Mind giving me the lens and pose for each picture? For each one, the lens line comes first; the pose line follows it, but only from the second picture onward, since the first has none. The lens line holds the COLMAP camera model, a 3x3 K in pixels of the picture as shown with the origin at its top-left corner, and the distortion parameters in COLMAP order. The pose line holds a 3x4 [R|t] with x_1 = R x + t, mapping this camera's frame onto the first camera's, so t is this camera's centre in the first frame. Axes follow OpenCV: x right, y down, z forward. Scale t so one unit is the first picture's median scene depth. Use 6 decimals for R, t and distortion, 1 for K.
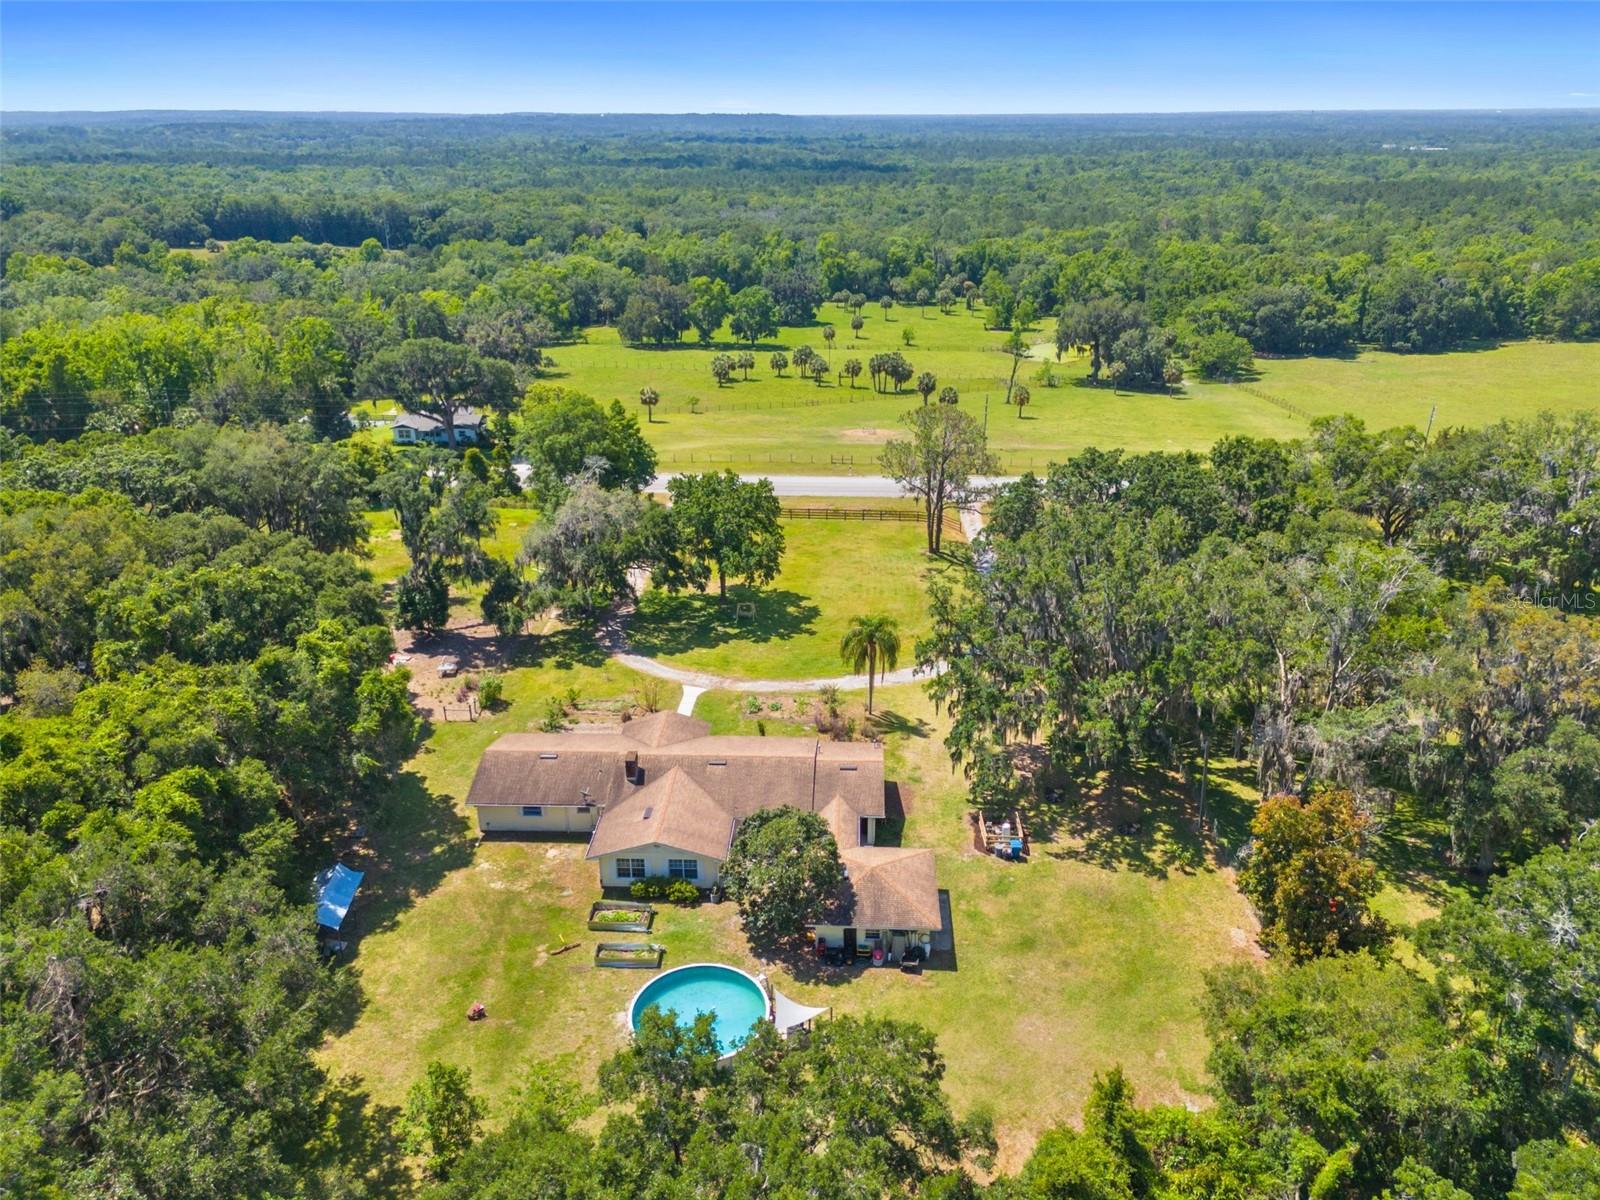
lens RADIAL K [[1203.4, 0, 805.5], [0, 1203.4, 604.6], [0, 0, 1]] dist [0.069741, -0.059466]
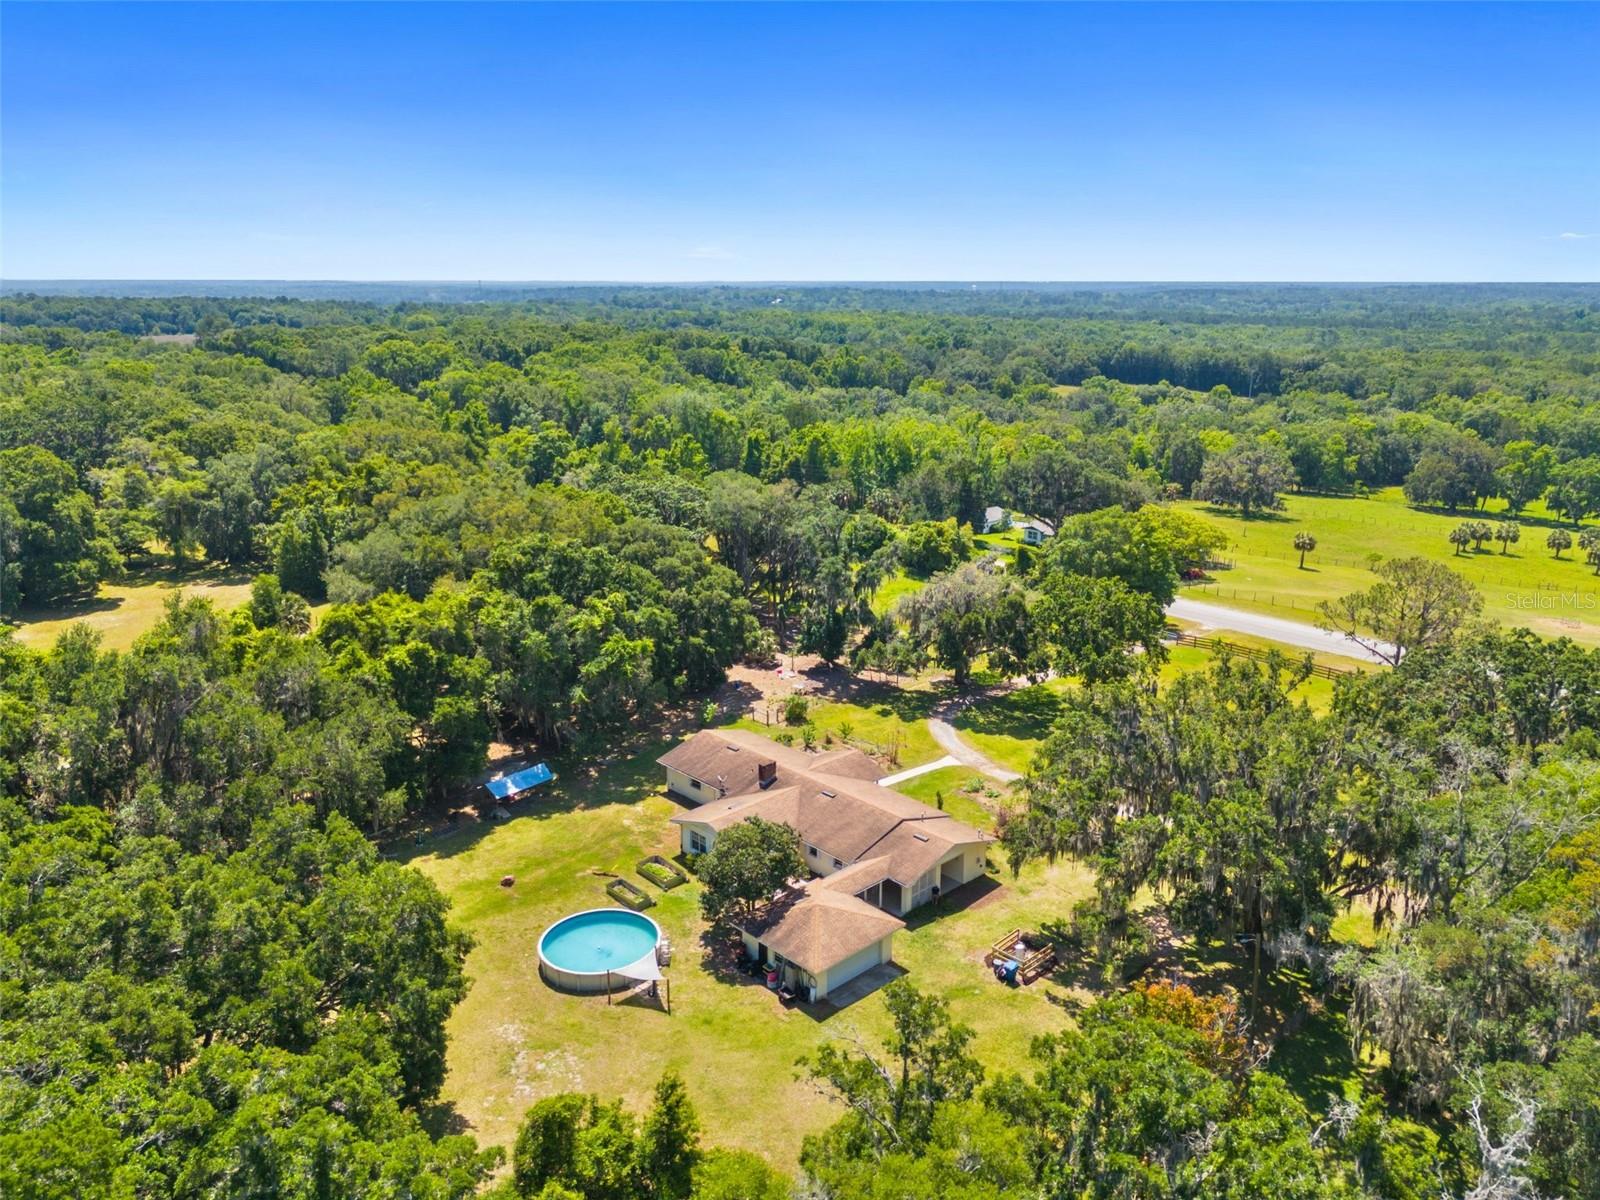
lens RADIAL K [[1203.4, 0, 792.2], [0, 1203.4, 605.6], [0, 0, 1]] dist [0.069741, -0.059466]
pose [[0.719633, 0.188088, -0.668395, 0.257979], [-0.269255, 0.962883, -0.018938, -0.000138], [0.640024, 0.193598, 0.743566, 0.064635]]
